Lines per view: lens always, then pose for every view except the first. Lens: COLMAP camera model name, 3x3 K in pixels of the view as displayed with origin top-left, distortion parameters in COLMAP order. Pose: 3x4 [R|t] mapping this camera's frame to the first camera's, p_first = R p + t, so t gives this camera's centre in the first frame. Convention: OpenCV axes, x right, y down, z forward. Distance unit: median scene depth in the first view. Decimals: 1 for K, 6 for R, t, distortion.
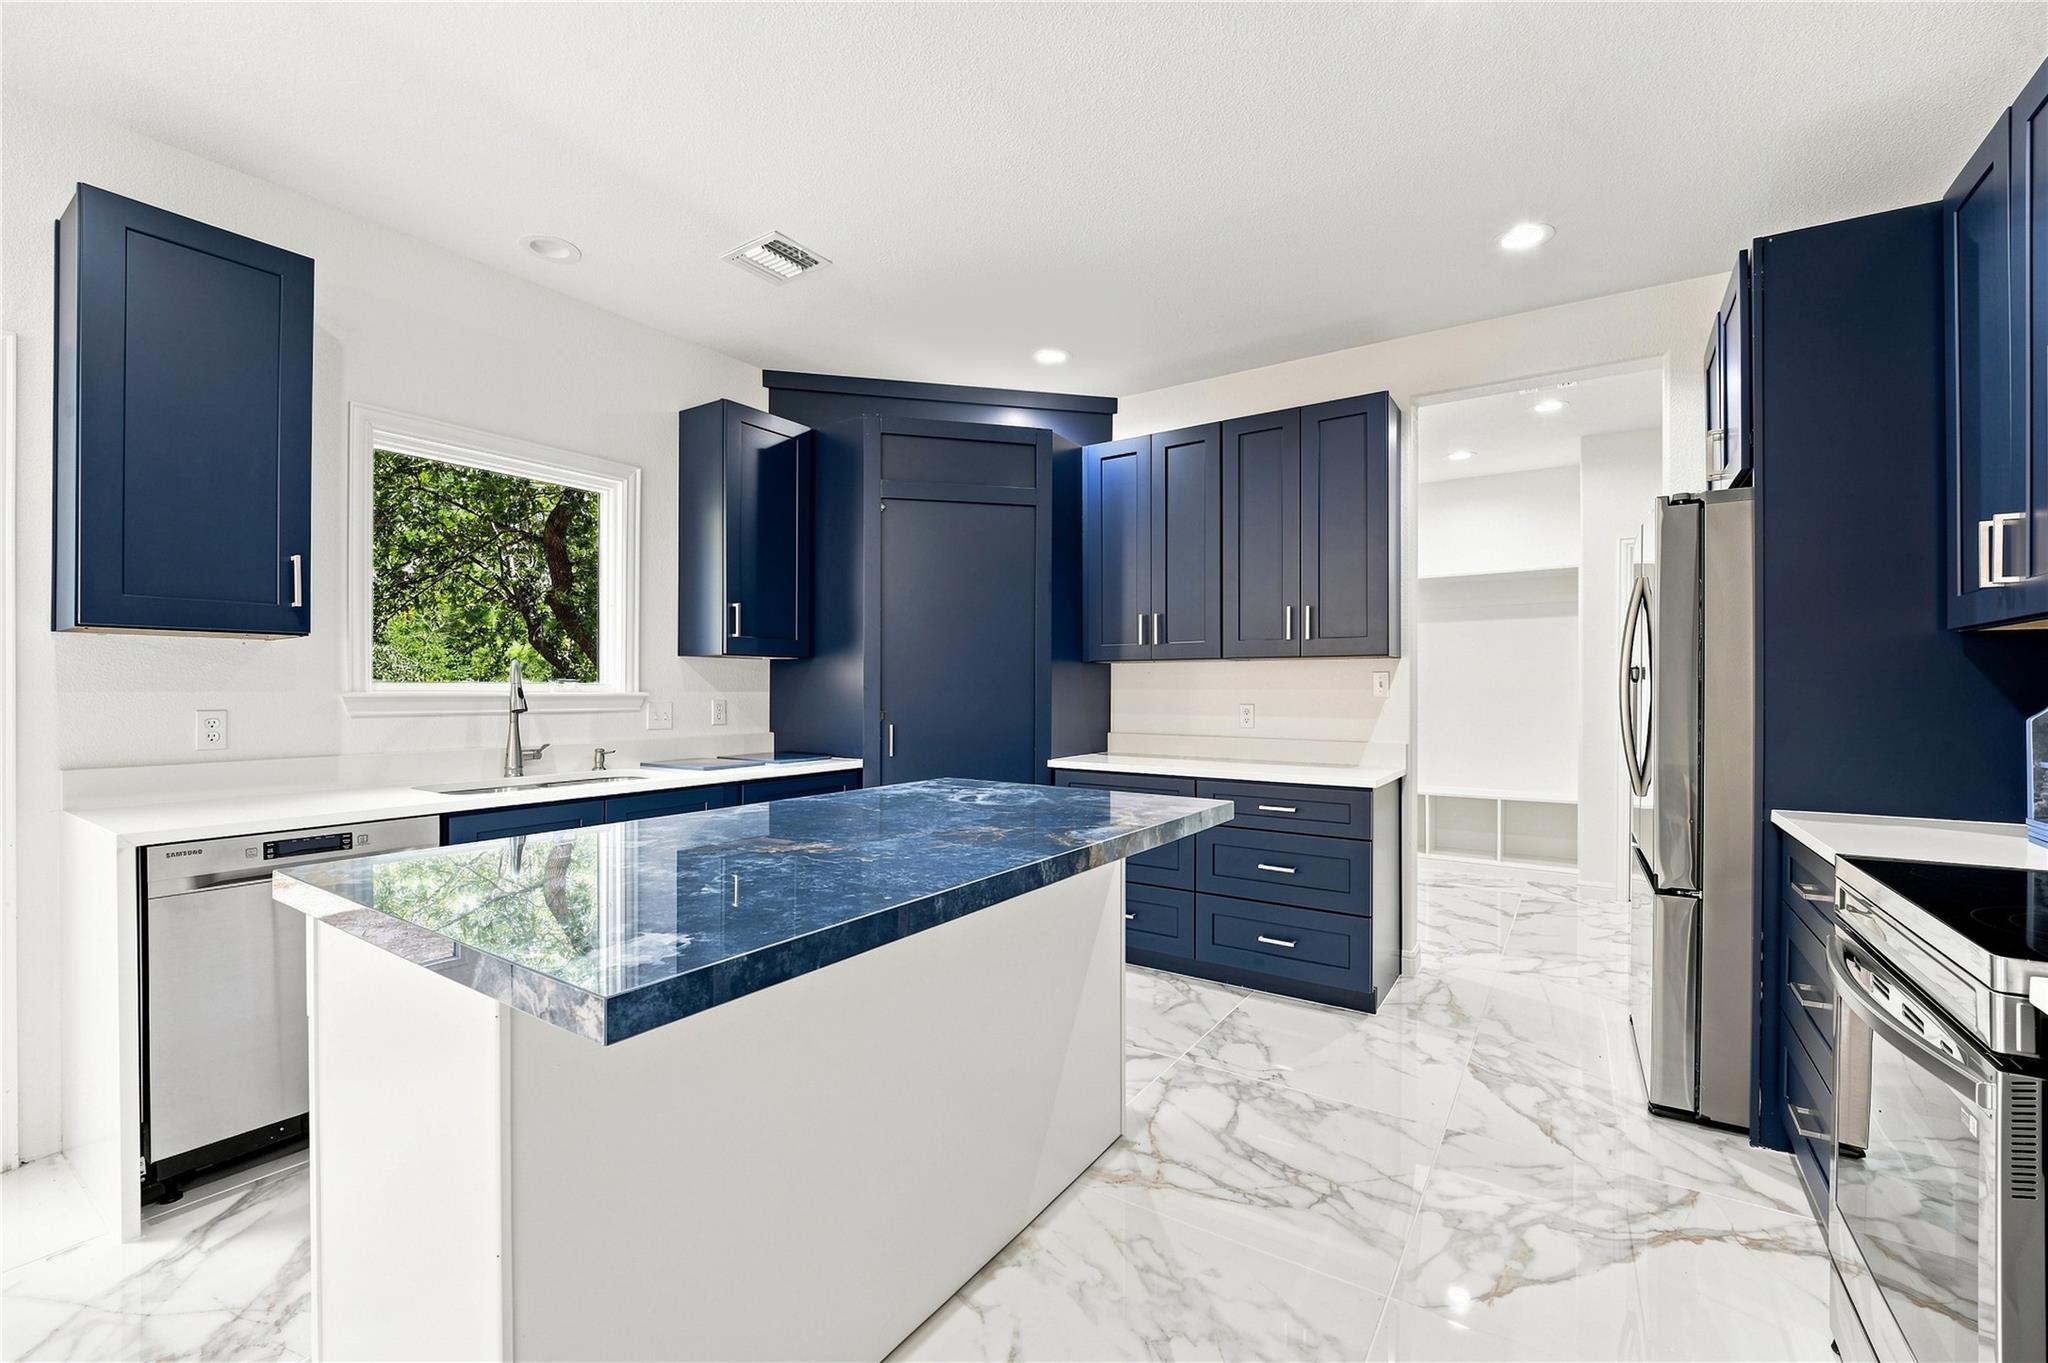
lens RADIAL K [[850.9, 0, 1013.7], [0, 850.9, 686.7], [0, 0, 1]] dist [0.000502, 0.000210]
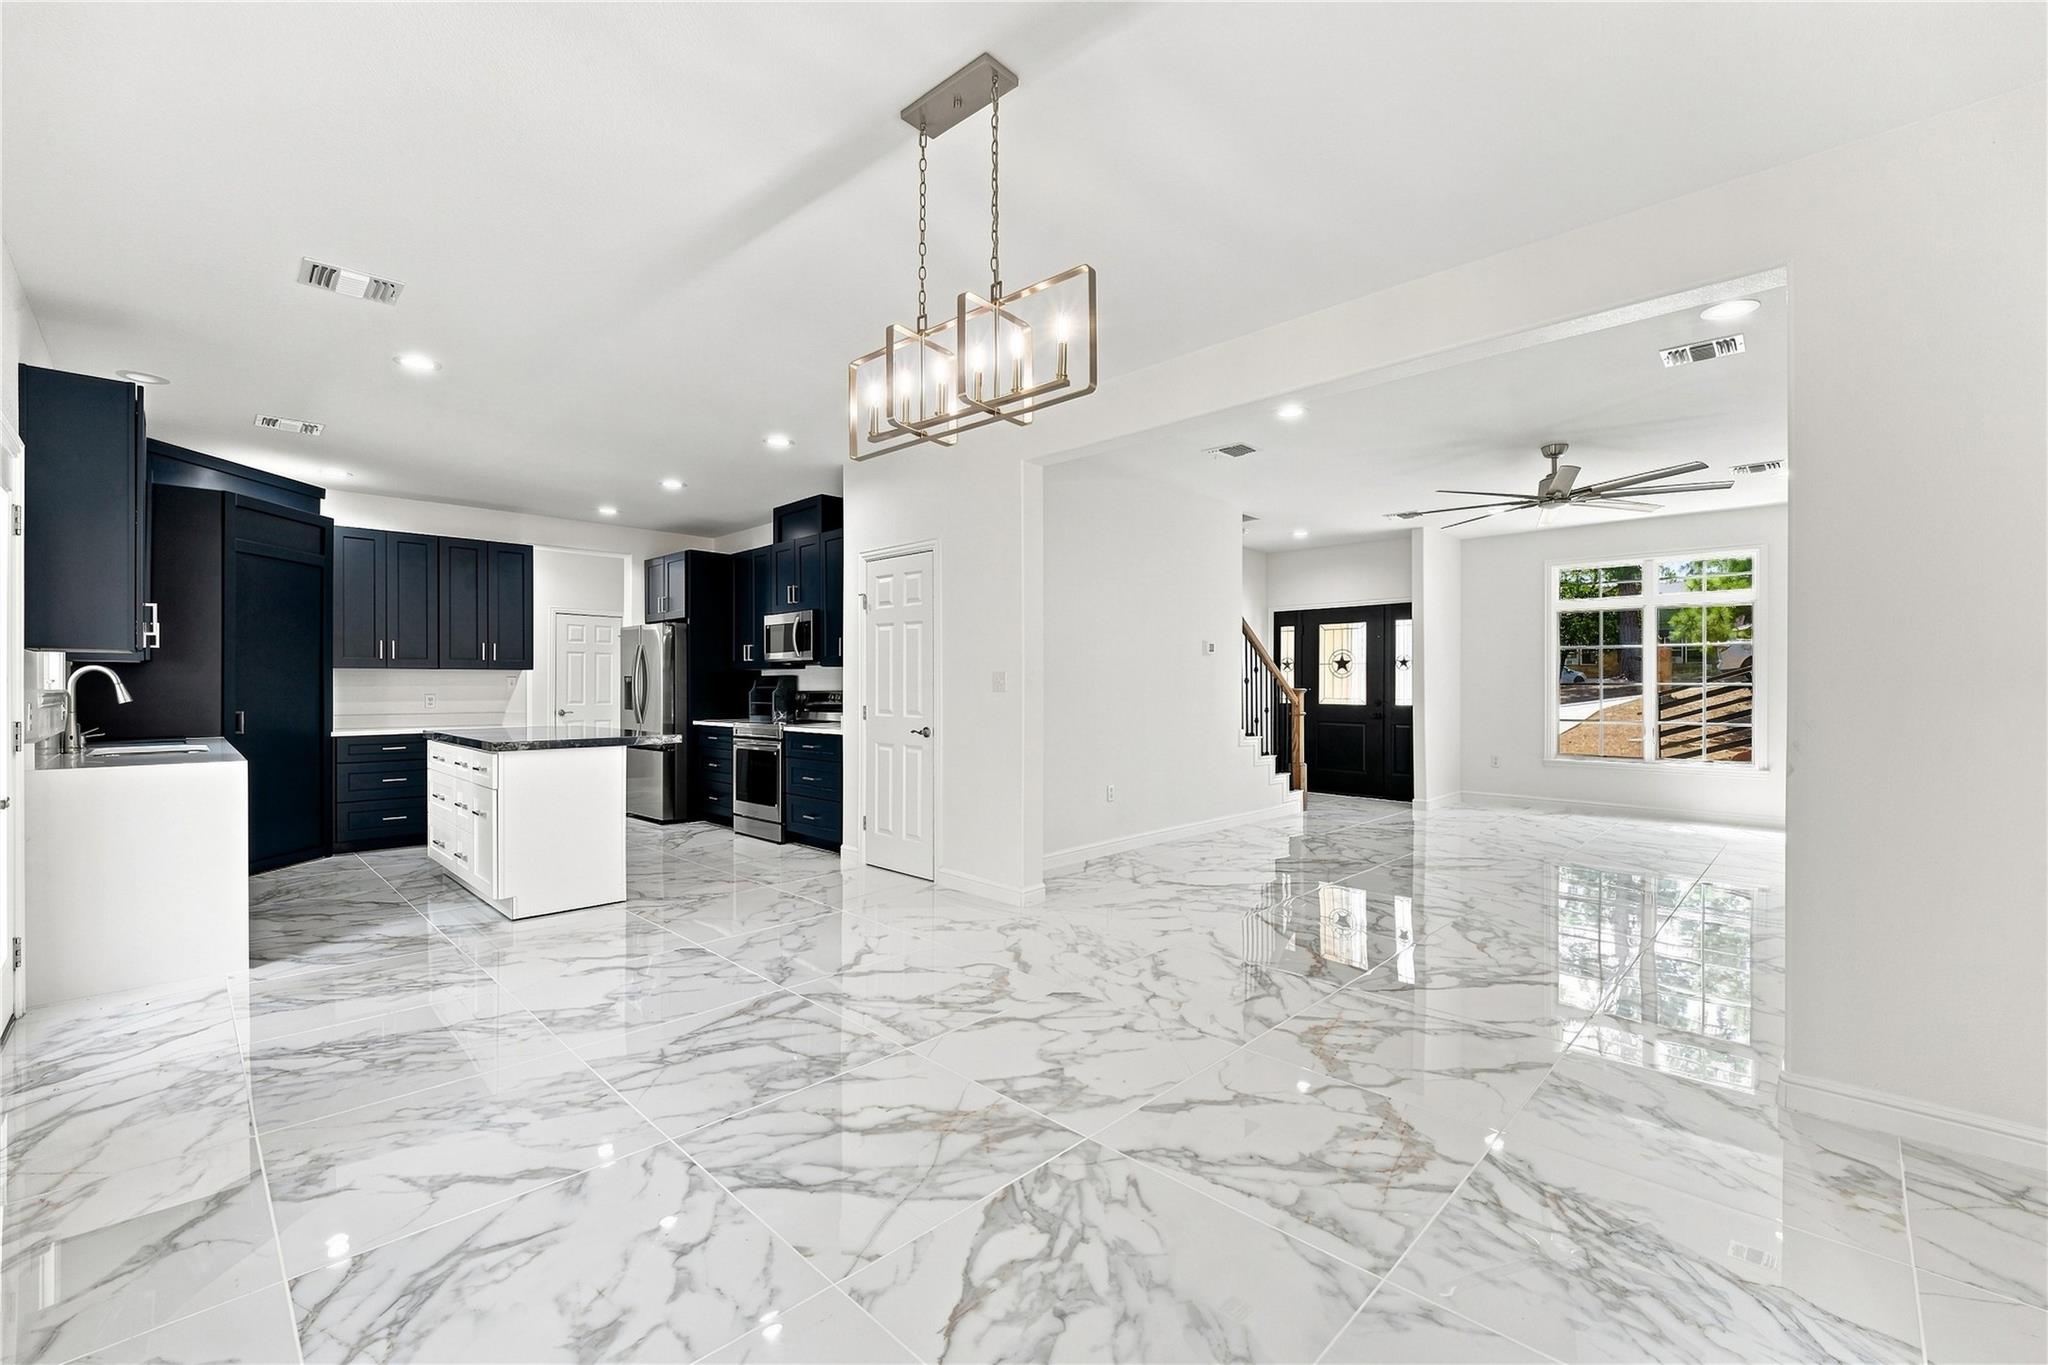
lens RADIAL K [[850.9, 0, 1013.7], [0, 850.9, 687.7], [0, 0, 1]] dist [0.000502, 0.000210]
pose [[0.192030, -0.005605, 0.981373, -1.972236], [-0.002637, 0.999977, 0.006227, -0.010620], [-0.981385, -0.003784, 0.192011, -0.820506]]
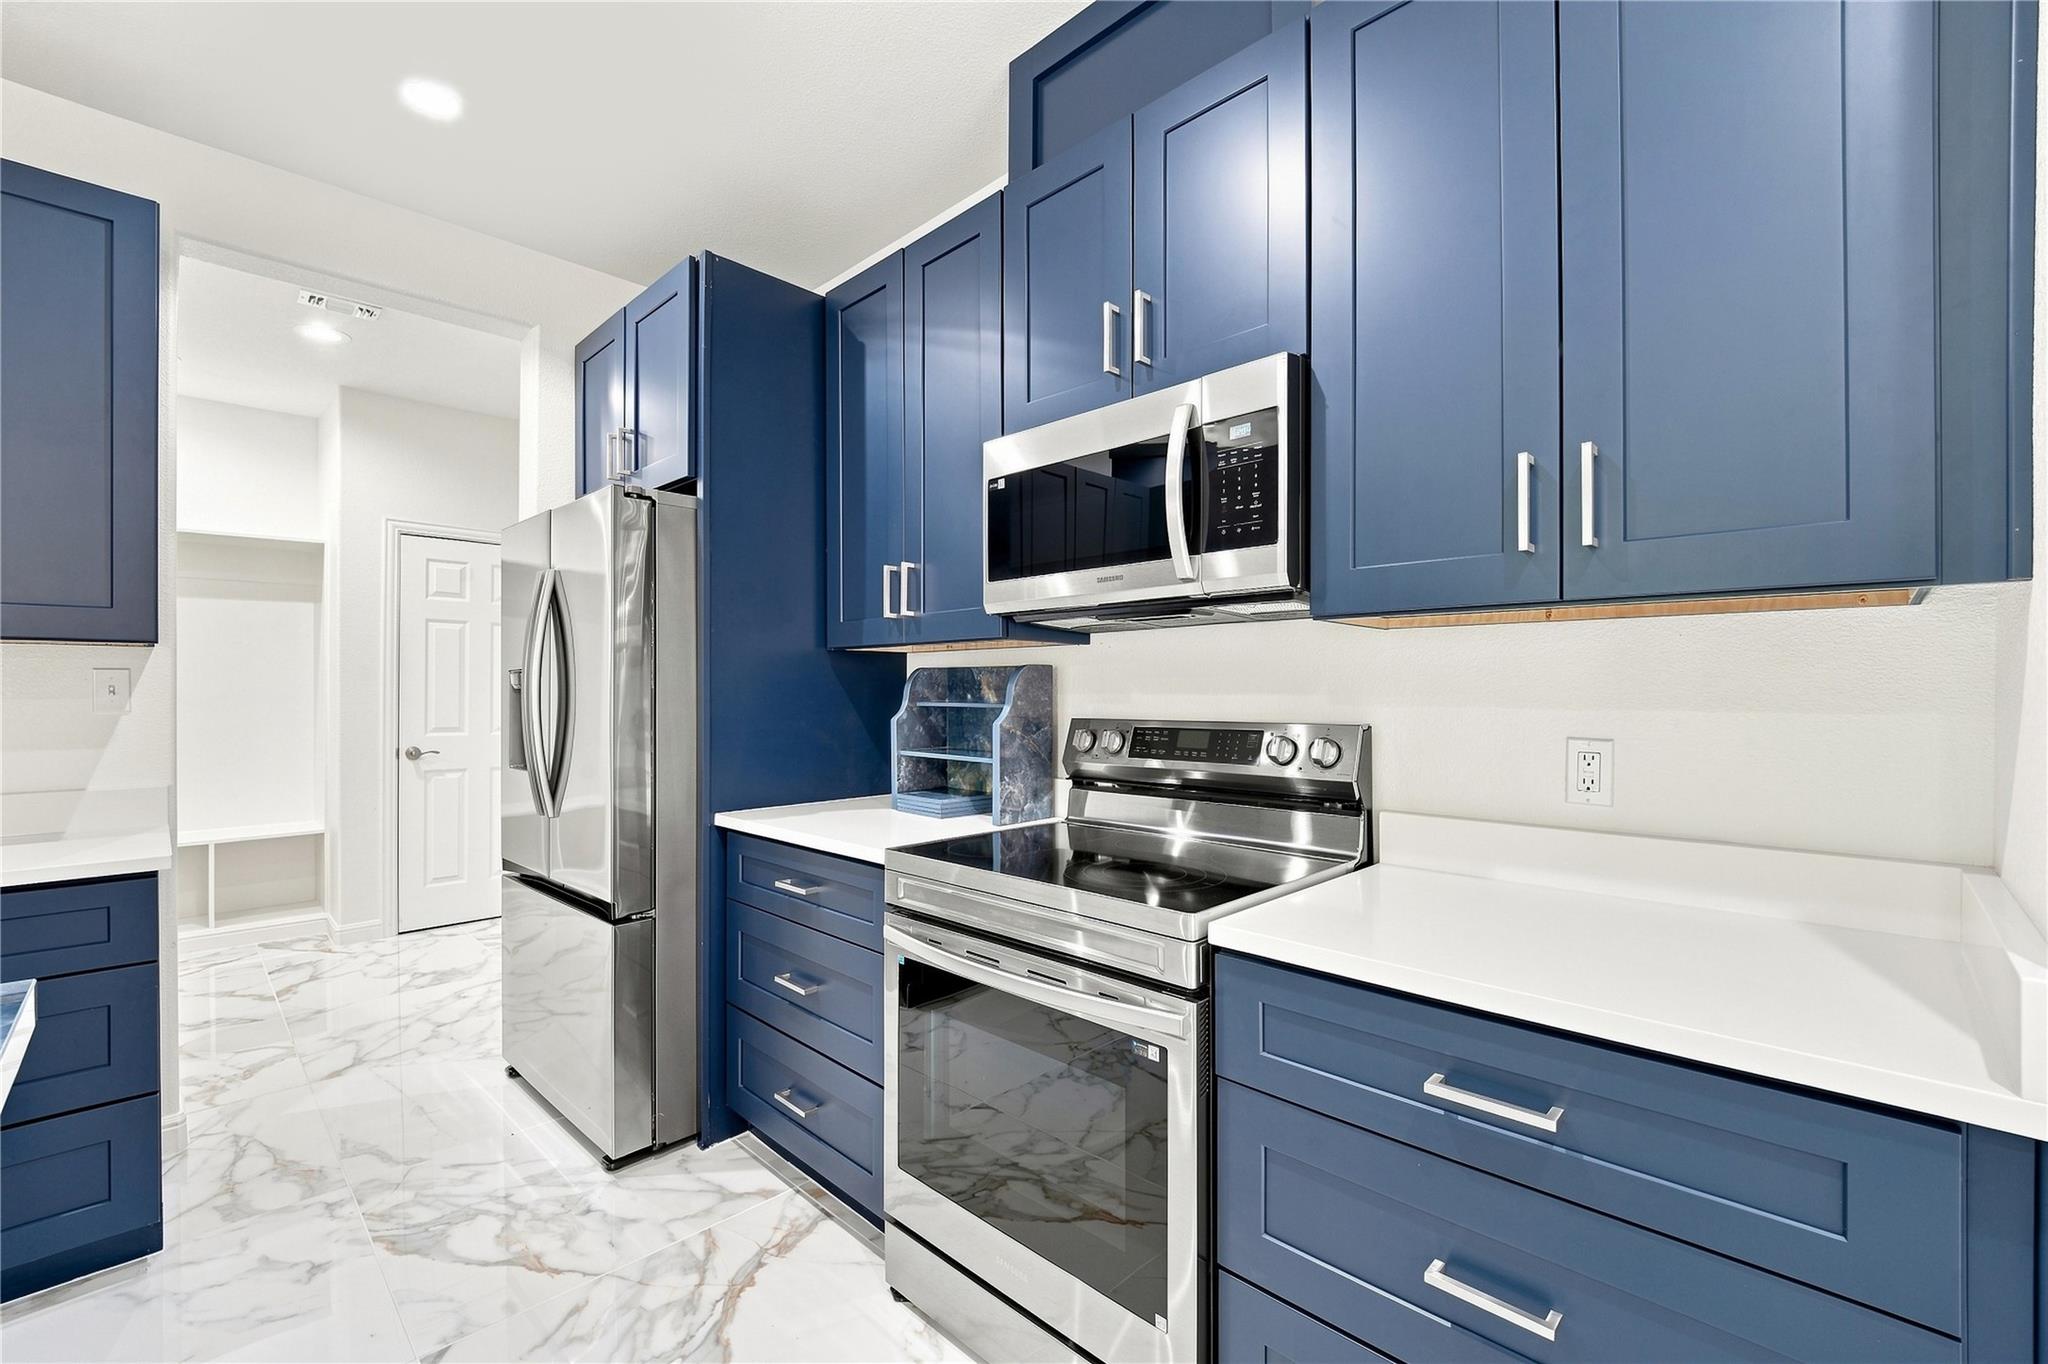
lens RADIAL K [[871.7, 0, 1024.0], [0, 871.7, 682.0], [0, 0, 1]] dist [0.011433, -0.011356]
pose [[0.187506, 0.004658, 0.982252, -0.072290], [-0.003423, 0.999986, -0.004089, -0.010129], [-0.982258, -0.002596, 0.187519, 0.387728]]
